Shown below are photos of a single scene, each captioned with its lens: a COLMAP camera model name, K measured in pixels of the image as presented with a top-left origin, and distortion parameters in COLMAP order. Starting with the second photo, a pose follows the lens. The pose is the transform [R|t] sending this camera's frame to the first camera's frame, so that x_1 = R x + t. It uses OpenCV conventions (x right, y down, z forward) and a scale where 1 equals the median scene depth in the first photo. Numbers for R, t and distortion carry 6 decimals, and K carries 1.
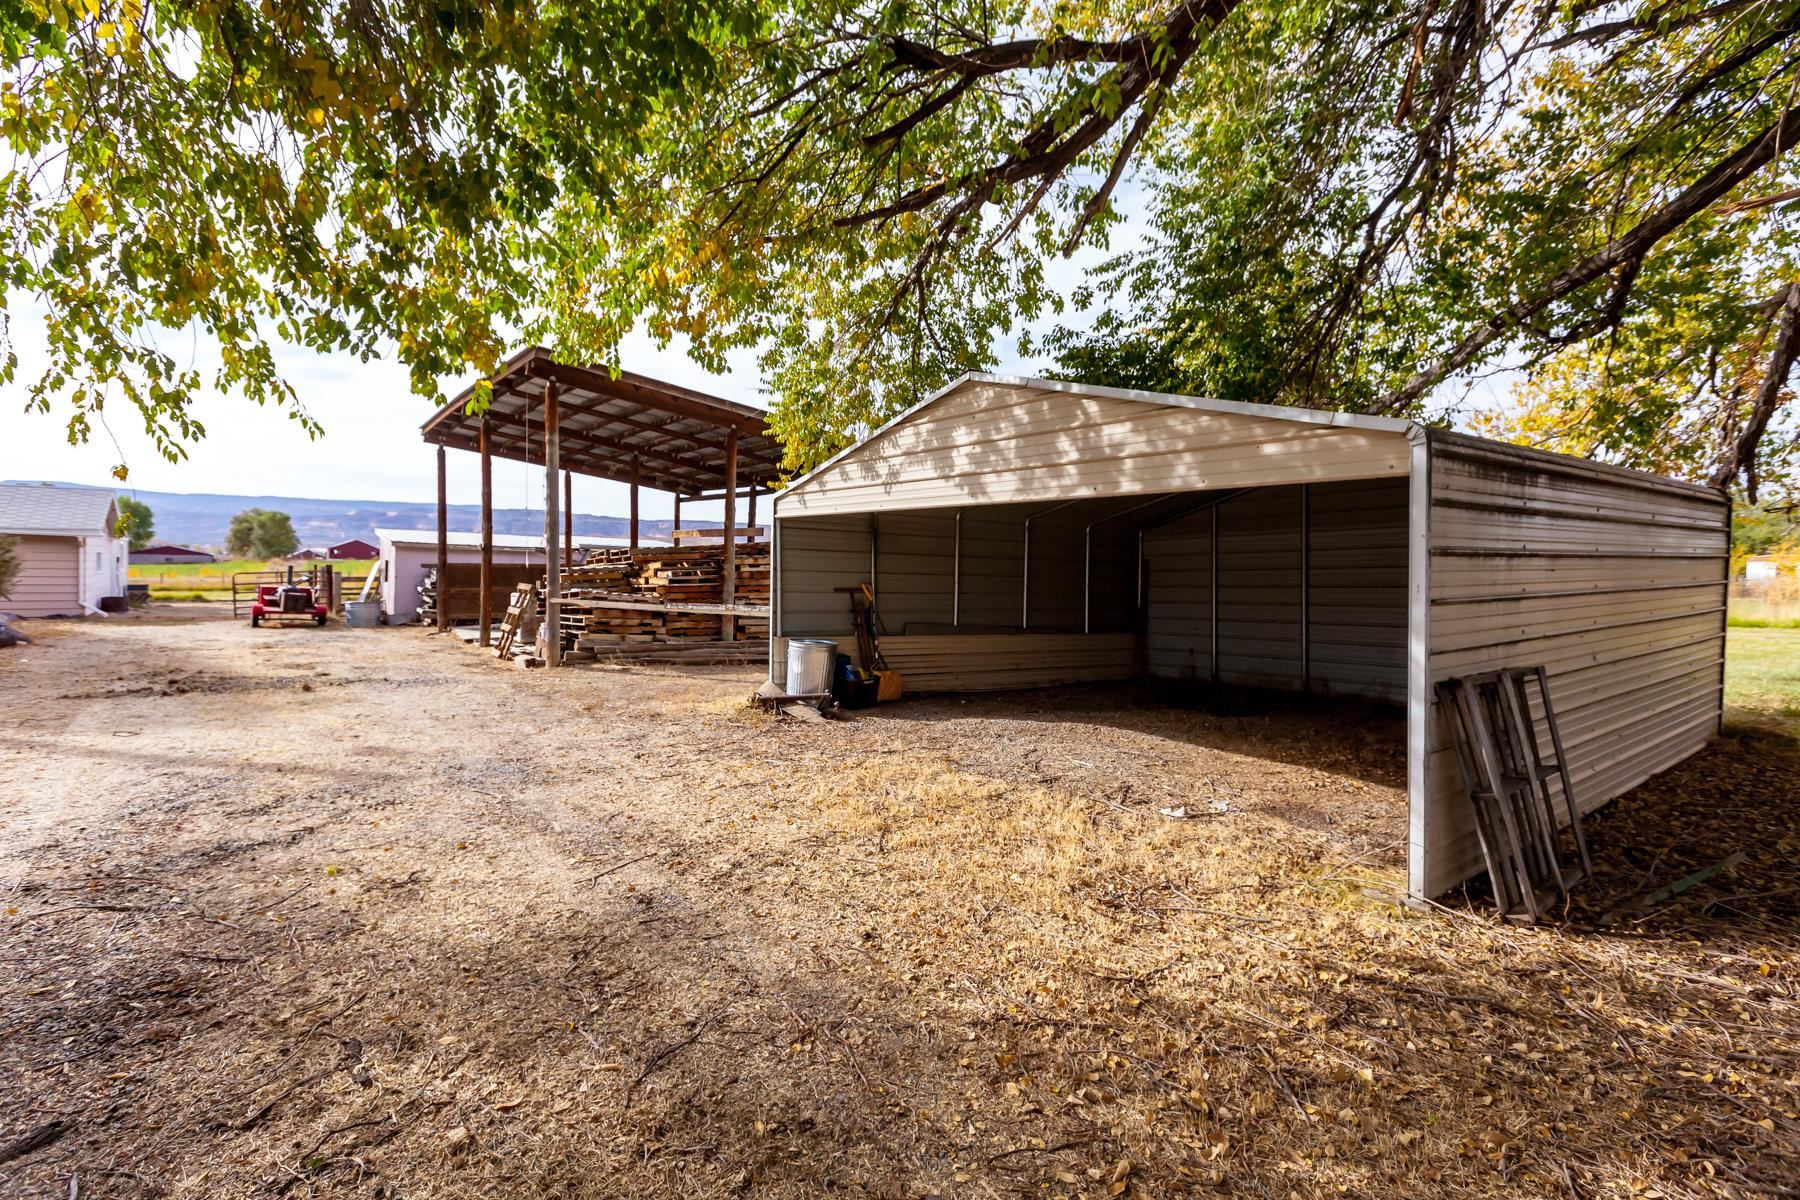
lens RADIAL K [[846.5, 0, 900.0], [0, 846.5, 600.0], [0, 0, 1]] dist [0.033786, 0.000625]
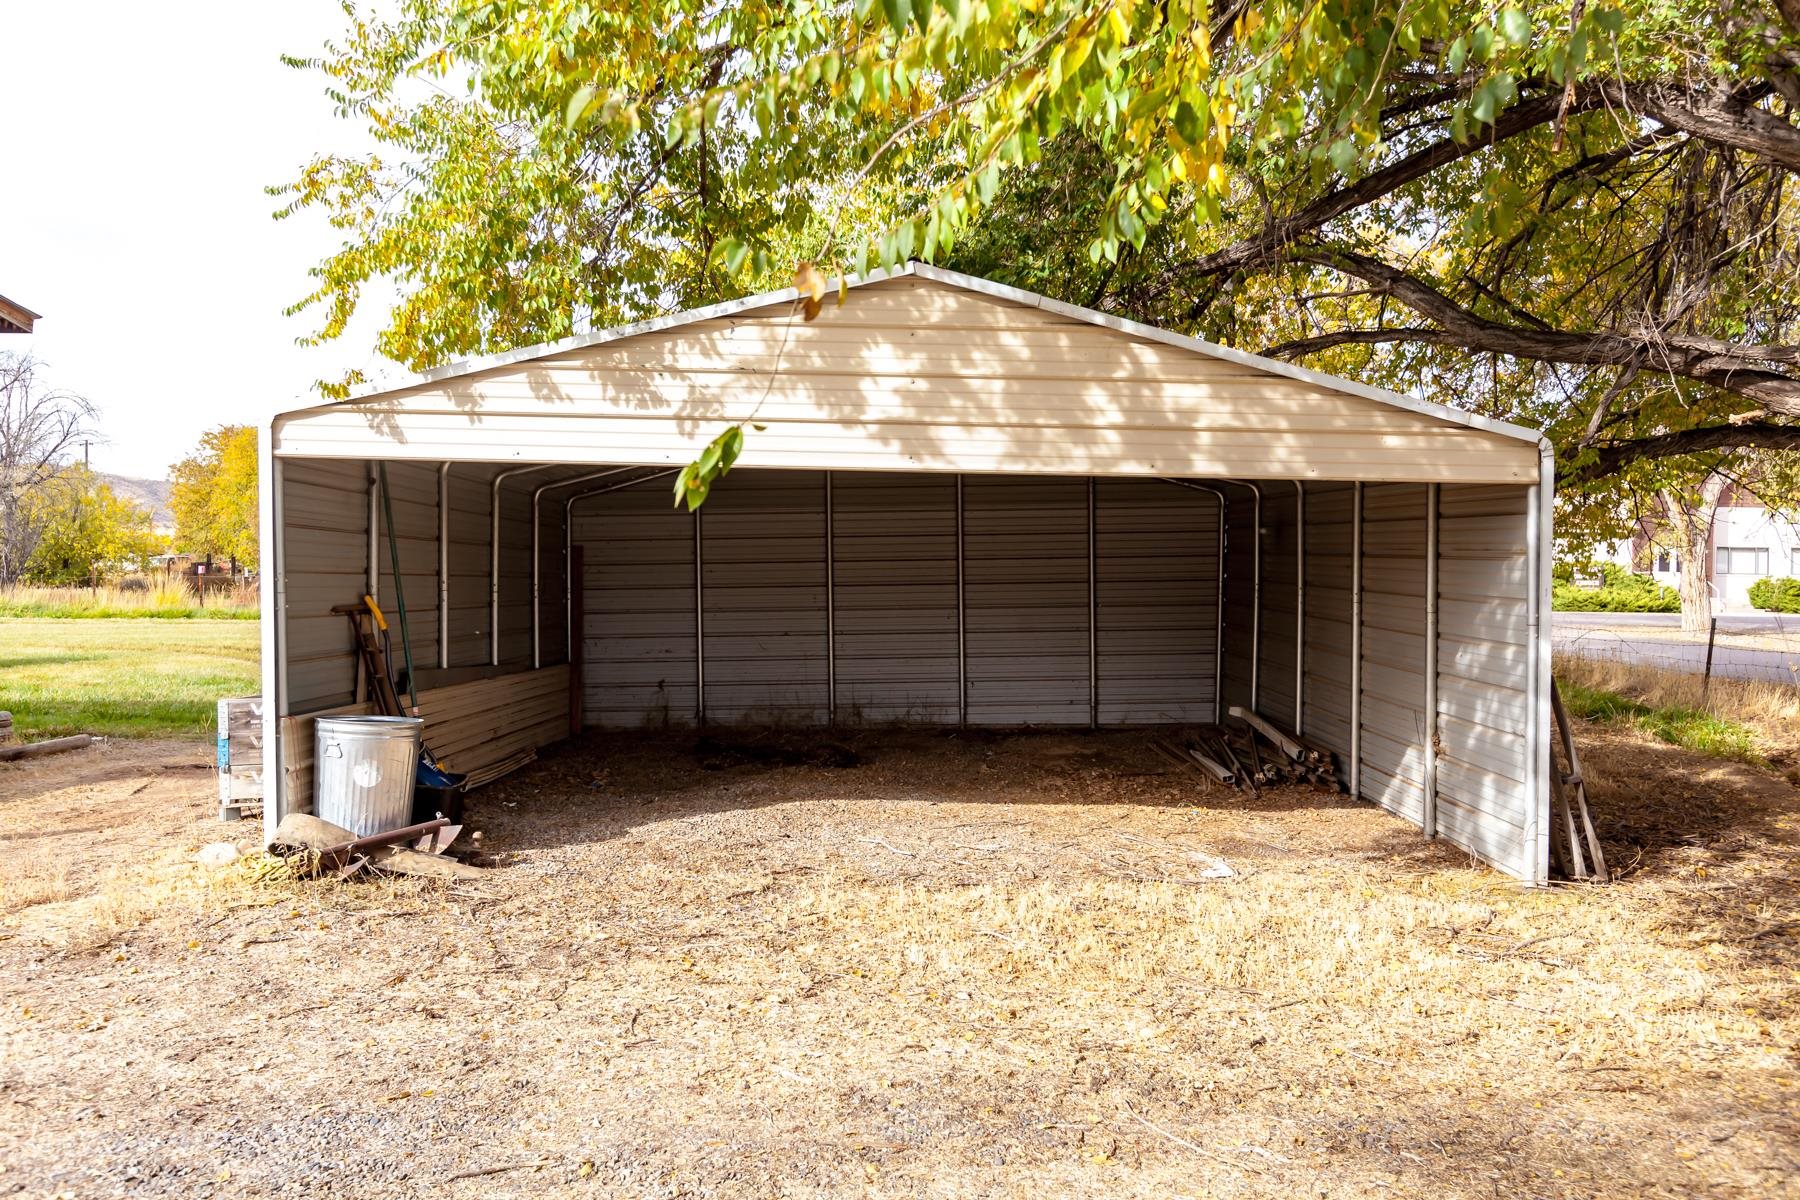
lens RADIAL K [[1347.2, 0, 900.0], [0, 1347.2, 600.0], [0, 0, 1]] dist [0.018718, -0.000553]
pose [[0.577494, -0.025897, 0.815984, -0.762203], [0.026250, 0.999569, 0.013145, -0.028551], [-0.815973, 0.013828, 0.577925, 0.426838]]
